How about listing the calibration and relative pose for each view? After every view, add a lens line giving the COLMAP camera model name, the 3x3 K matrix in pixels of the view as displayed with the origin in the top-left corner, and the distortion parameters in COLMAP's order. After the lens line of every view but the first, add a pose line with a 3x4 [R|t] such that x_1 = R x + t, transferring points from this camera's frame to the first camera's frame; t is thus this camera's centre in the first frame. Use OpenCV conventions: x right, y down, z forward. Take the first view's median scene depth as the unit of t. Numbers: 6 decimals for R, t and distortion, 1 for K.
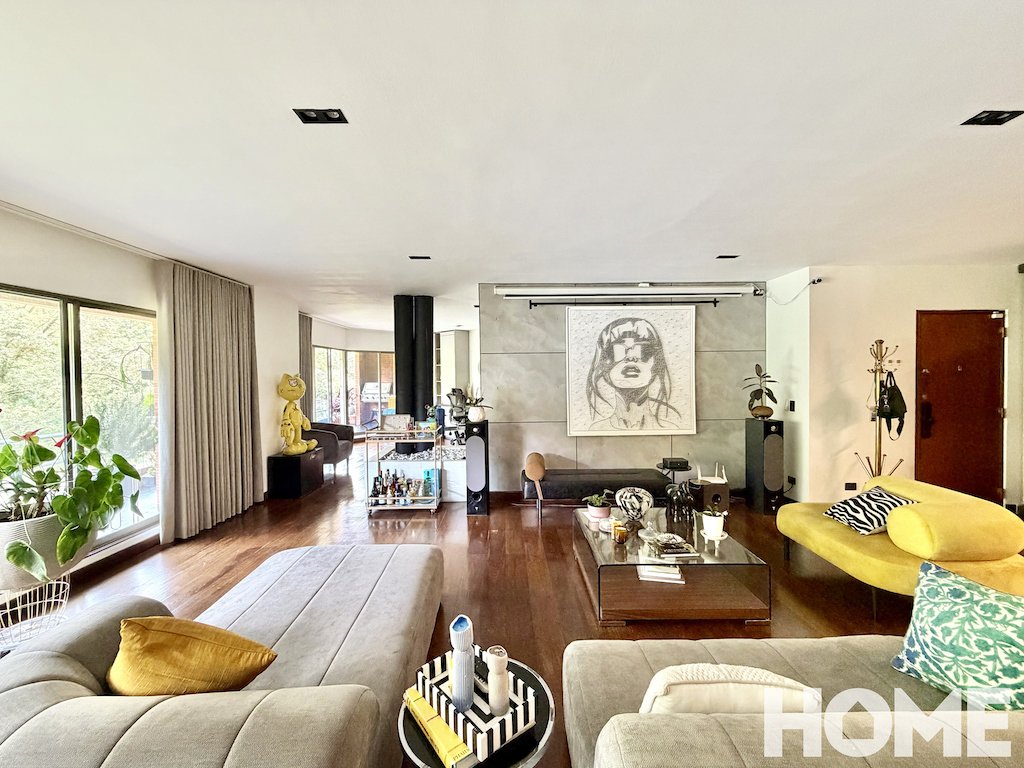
lens RADIAL K [[407.0, 0, 509.4], [0, 407.0, 380.7], [0, 0, 1]] dist [0.000392, -0.000031]
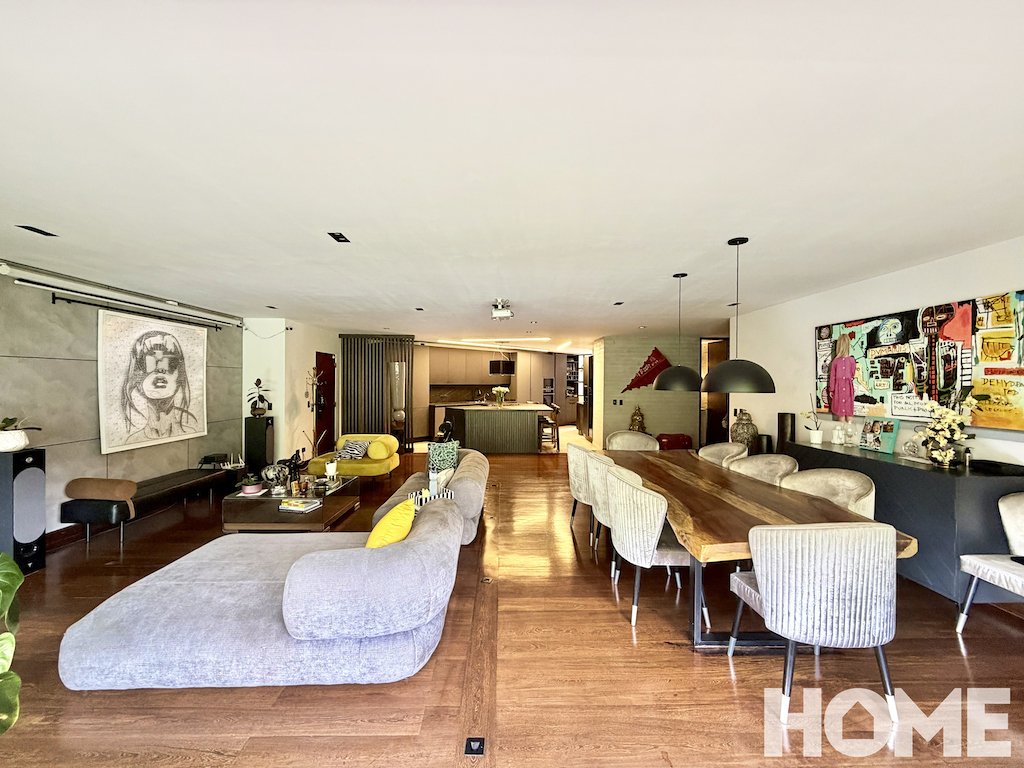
lens RADIAL K [[407.0, 0, 510.1], [0, 407.0, 382.6], [0, 0, 1]] dist [0.000392, -0.000031]
pose [[-0.005803, 0.007074, 0.999958, -0.754343], [0.006787, 0.999952, -0.007034, -0.009058], [-0.999960, 0.006746, -0.005850, 0.107713]]
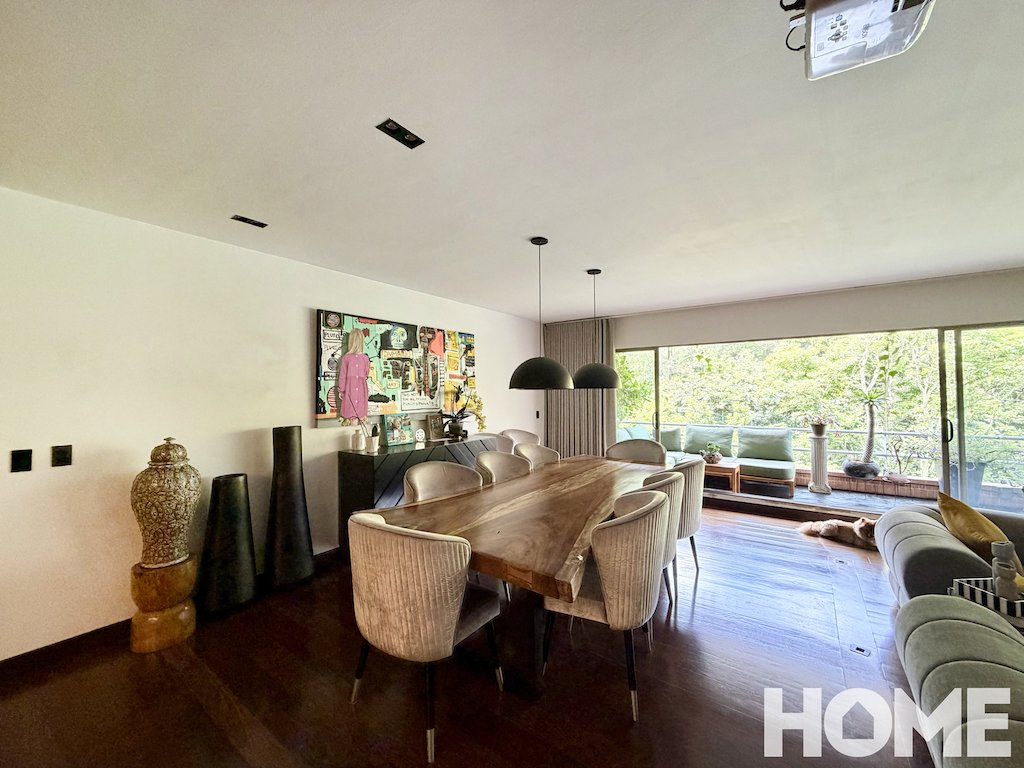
lens RADIAL K [[407.0, 0, 509.6], [0, 407.0, 381.8], [0, 0, 1]] dist [0.000392, -0.000031]
pose [[-0.599666, -0.006678, -0.800222, 0.549406], [0.001832, 0.999951, -0.009718, -0.002197], [0.800248, -0.007294, -0.599625, 0.102356]]
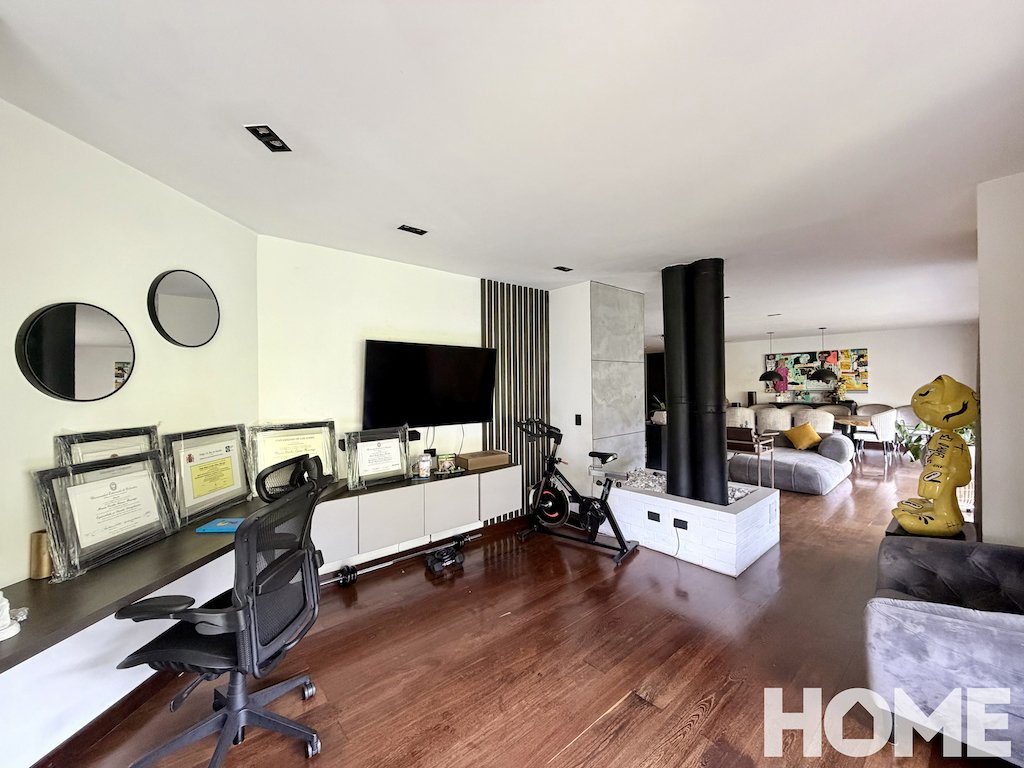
lens RADIAL K [[407.0, 0, 508.9], [0, 407.0, 383.5], [0, 0, 1]] dist [0.000392, -0.000031]
pose [[-0.640741, 0.018756, 0.767528, -0.633962], [0.030772, 0.999526, 0.001263, -0.025865], [-0.767140, 0.024427, -0.641014, 1.917770]]
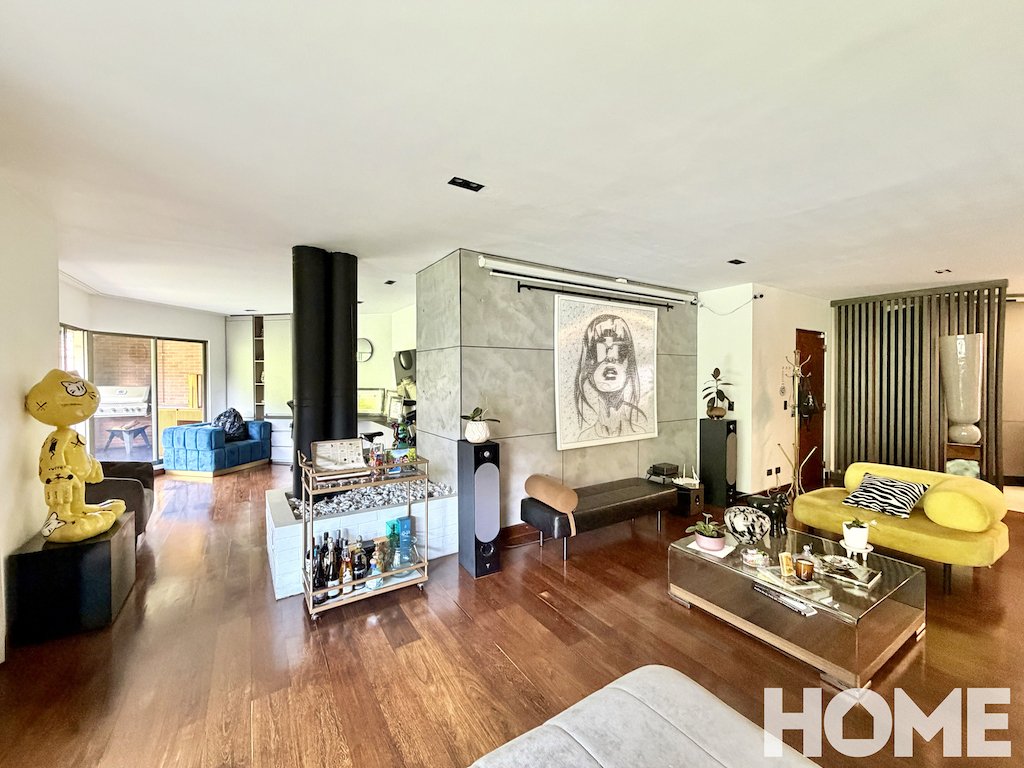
lens RADIAL K [[407.0, 0, 509.6], [0, 407.0, 381.7], [0, 0, 1]] dist [0.000392, -0.000031]
pose [[0.846655, 0.000865, 0.532141, -0.381138], [0.000208, 0.999998, -0.001958, -0.002443], [-0.532142, 0.001768, 0.846653, 0.346451]]
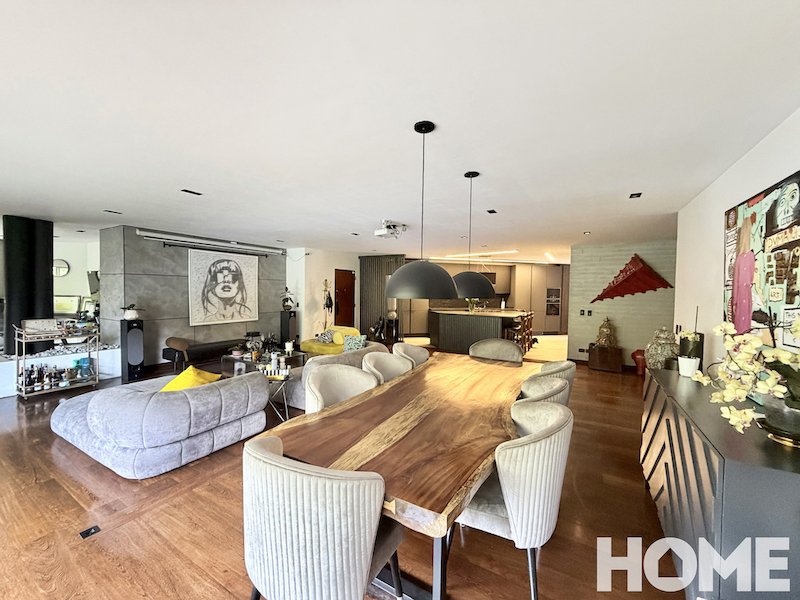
lens RADIAL K [[318.0, 0, 398.4], [0, 318.0, 298.7], [0, 0, 1]] dist [0.000392, -0.000031]
pose [[0.518352, -0.005566, 0.855149, -0.533072], [-0.009282, 0.999883, 0.012135, -0.000791], [-0.855117, -0.014228, 0.518240, -0.417621]]
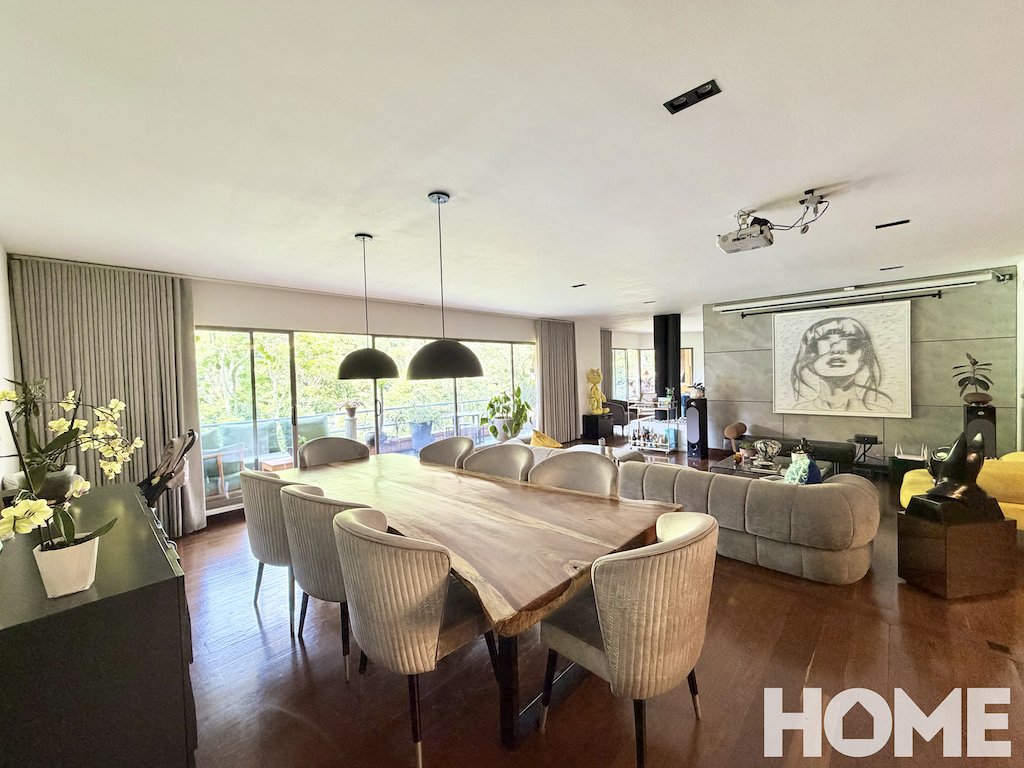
lens RADIAL K [[407.0, 0, 509.9], [0, 407.0, 383.0], [0, 0, 1]] dist [0.000392, -0.000031]
pose [[0.717477, 0.008469, -0.696531, 0.446325], [0.012202, 0.999620, 0.024724, -0.003189], [0.696475, -0.026238, 0.717101, -0.533831]]
